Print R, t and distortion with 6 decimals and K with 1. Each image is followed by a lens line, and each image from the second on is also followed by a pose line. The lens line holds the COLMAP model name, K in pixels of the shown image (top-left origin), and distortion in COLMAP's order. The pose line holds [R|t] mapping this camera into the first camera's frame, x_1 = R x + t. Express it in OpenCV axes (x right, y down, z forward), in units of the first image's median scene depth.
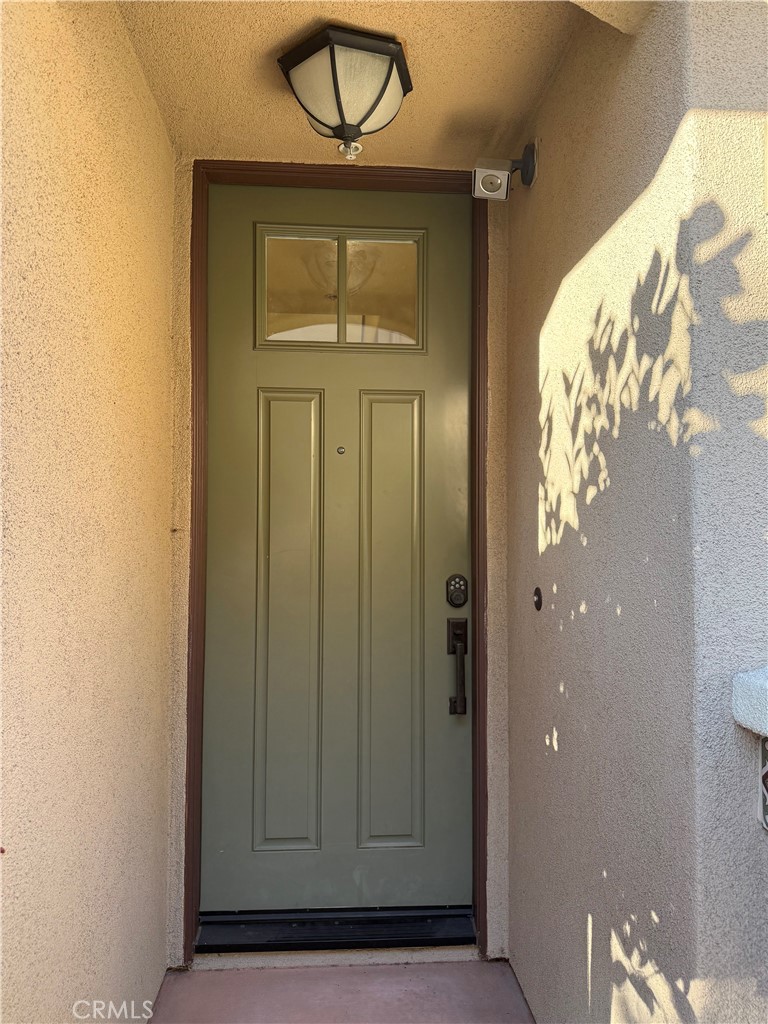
lens RADIAL K [[718.3, 0, 382.3], [0, 718.3, 511.3], [0, 0, 1]] dist [0.071109, -0.097984]
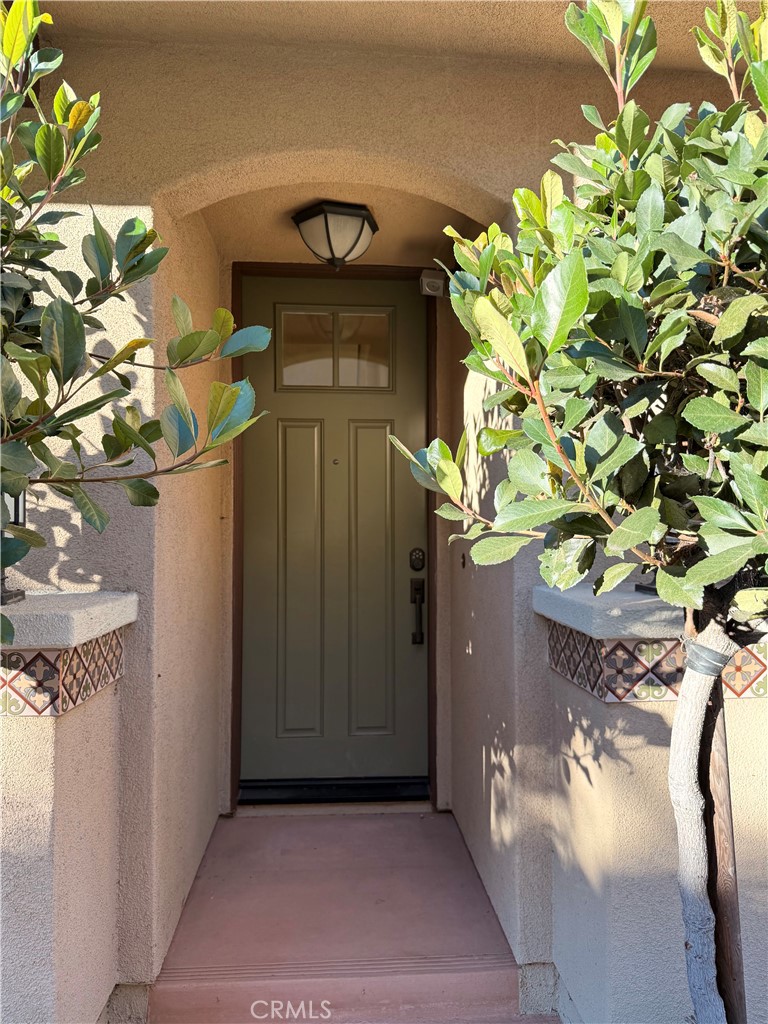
lens RADIAL K [[718.3, 0, 387.4], [0, 718.3, 513.1], [0, 0, 1]] dist [0.071109, -0.097984]
pose [[0.999985, -0.005390, -0.000849, 0.048553], [0.005398, 0.999933, 0.010235, 0.003278], [0.000793, -0.010240, 0.999947, -0.453711]]
